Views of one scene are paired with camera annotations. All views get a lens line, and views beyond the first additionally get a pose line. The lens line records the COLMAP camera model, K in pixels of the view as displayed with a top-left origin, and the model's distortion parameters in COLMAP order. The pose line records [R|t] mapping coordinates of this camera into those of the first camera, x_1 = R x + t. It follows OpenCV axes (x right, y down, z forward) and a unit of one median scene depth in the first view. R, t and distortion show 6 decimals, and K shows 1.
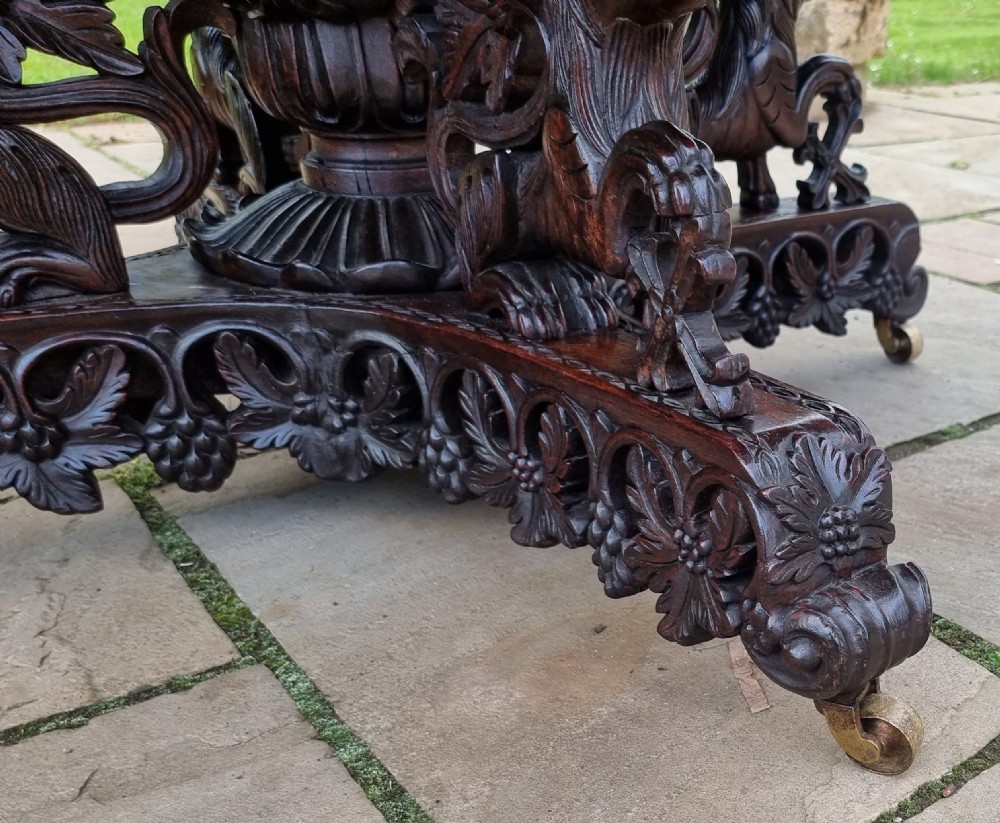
lens RADIAL K [[1123.3, 0, 775.6], [0, 1123.3, 573.8], [0, 0, 1]] dist [0.132597, -0.130524]
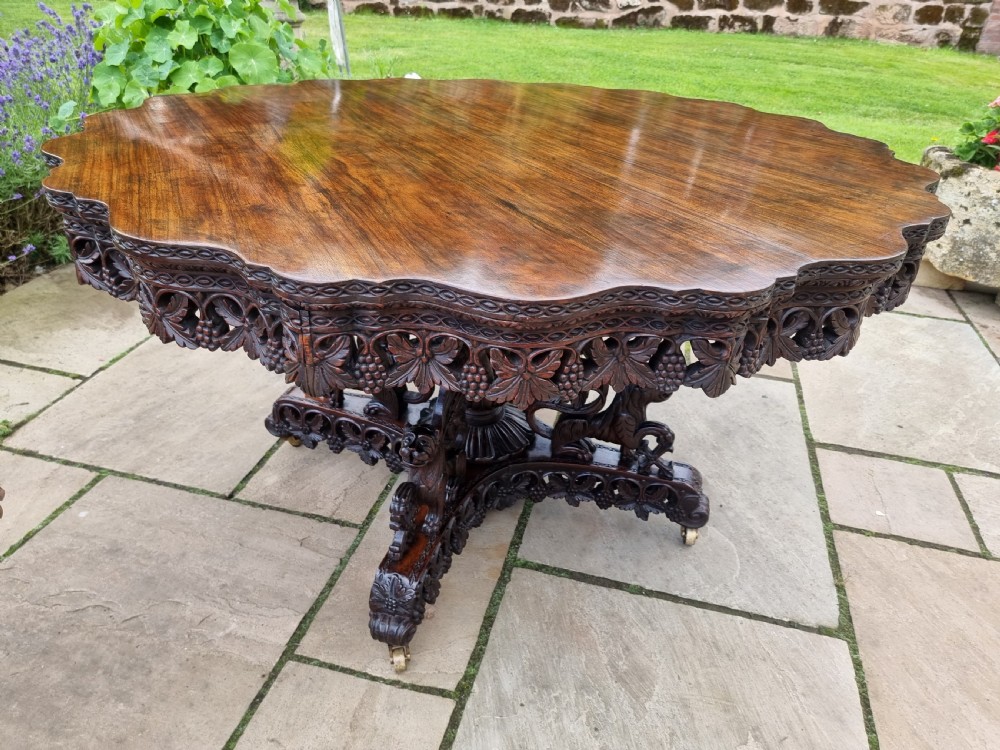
lens RADIAL K [[694.0, 0, 501.6], [0, 694.0, 379.2], [0, 0, 1]] dist [0.070014, -0.058704]
pose [[0.587735, 0.428104, -0.686509, 1.200881], [-0.416433, 0.887573, 0.196970, -1.015097], [0.693651, 0.170119, 0.699934, -0.379639]]
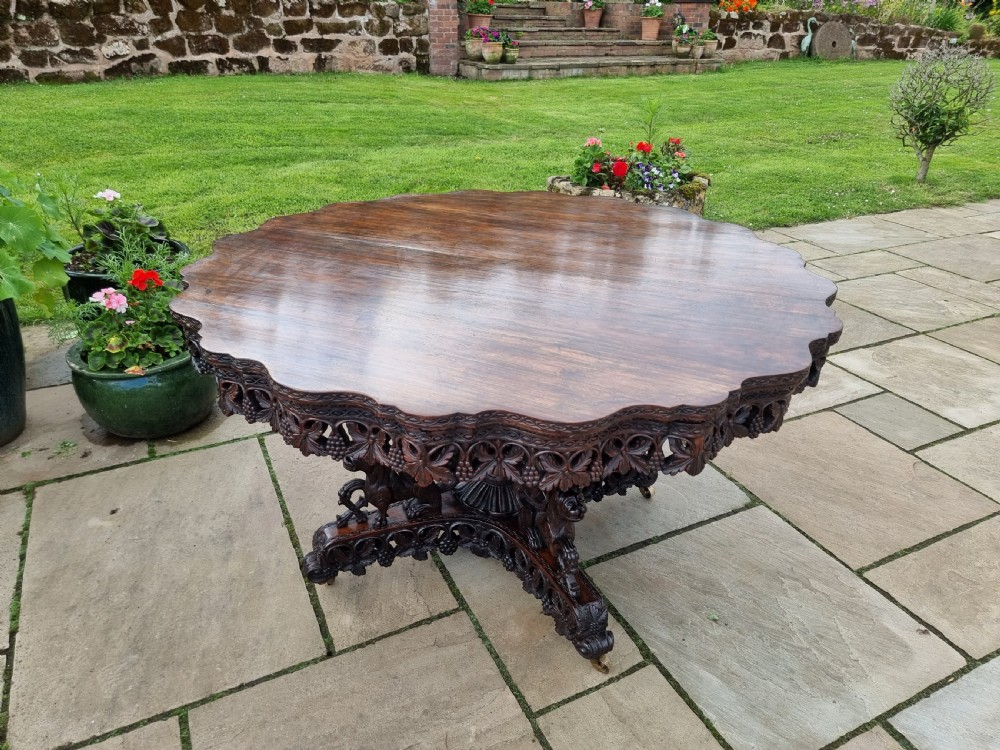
lens RADIAL K [[694.0, 0, 501.6], [0, 694.0, 379.2], [0, 0, 1]] dist [0.070014, -0.058704]
pose [[0.975011, 0.115617, -0.189699, 0.090209], [-0.116518, 0.993168, 0.006436, -0.822078], [0.189147, 0.015828, 0.981821, -1.580033]]
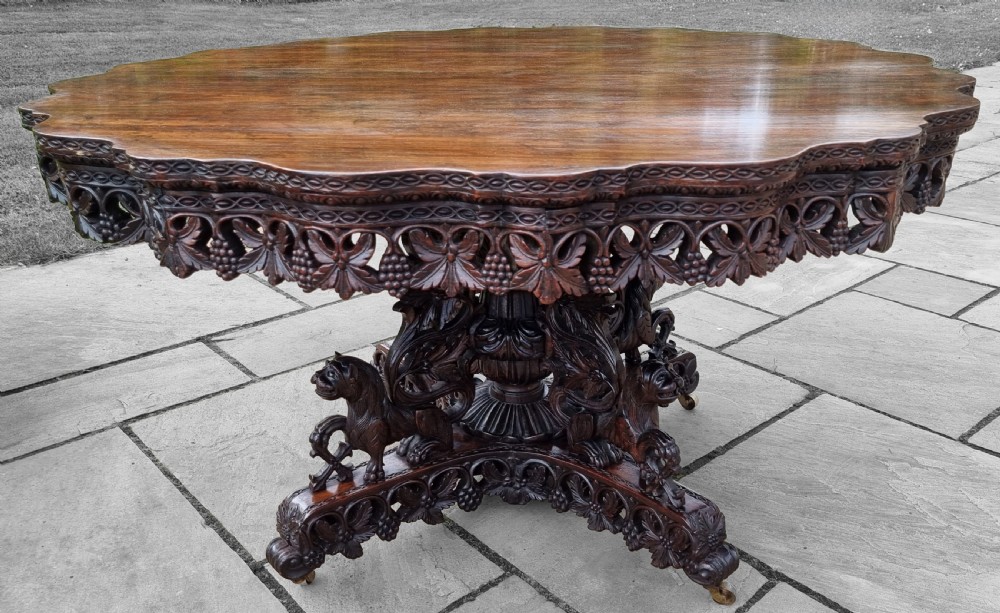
lens RADIAL K [[877.3, 0, 546.3], [0, 877.3, 373.1], [0, 0, 1]] dist [0.080011, -0.068288]
pose [[0.998383, -0.042475, 0.037770, -0.427589], [0.043525, 0.998675, -0.027445, -0.394371], [-0.036554, 0.029045, 0.998909, -1.381990]]
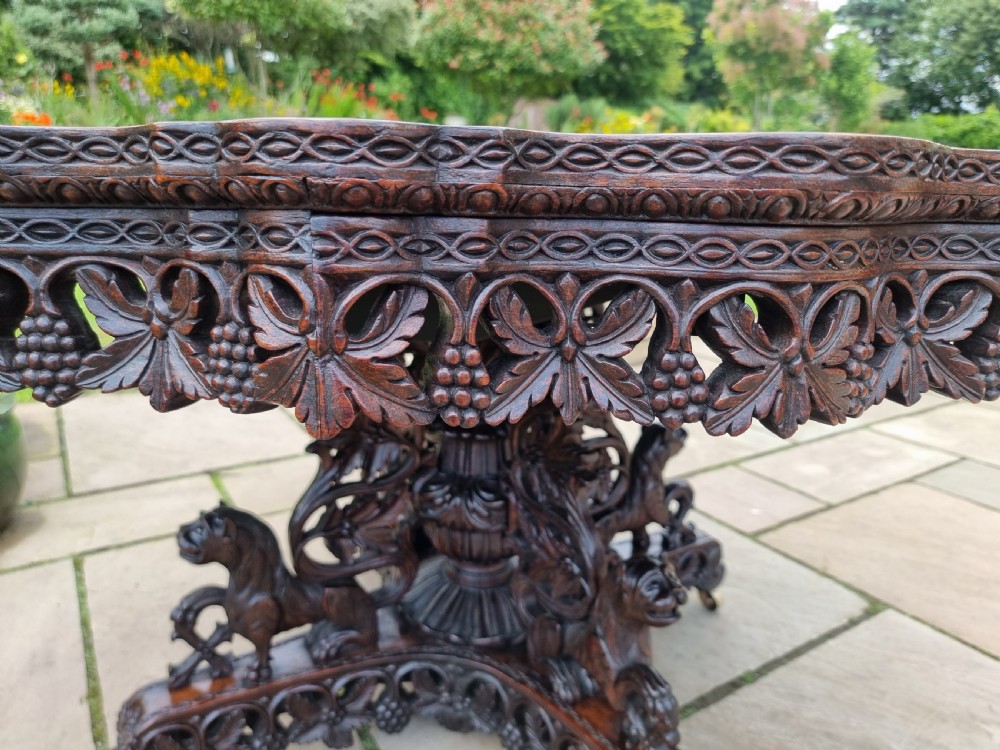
lens RADIAL K [[712.3, 0, 500.0], [0, 712.3, 375.0], [0, 0, 1]] dist [0.043285, -0.058085]
pose [[0.992740, 0.031373, -0.116112, -0.192773], [-0.057642, 0.971396, -0.230363, -0.477514], [0.105564, 0.235384, 0.966153, -0.476676]]
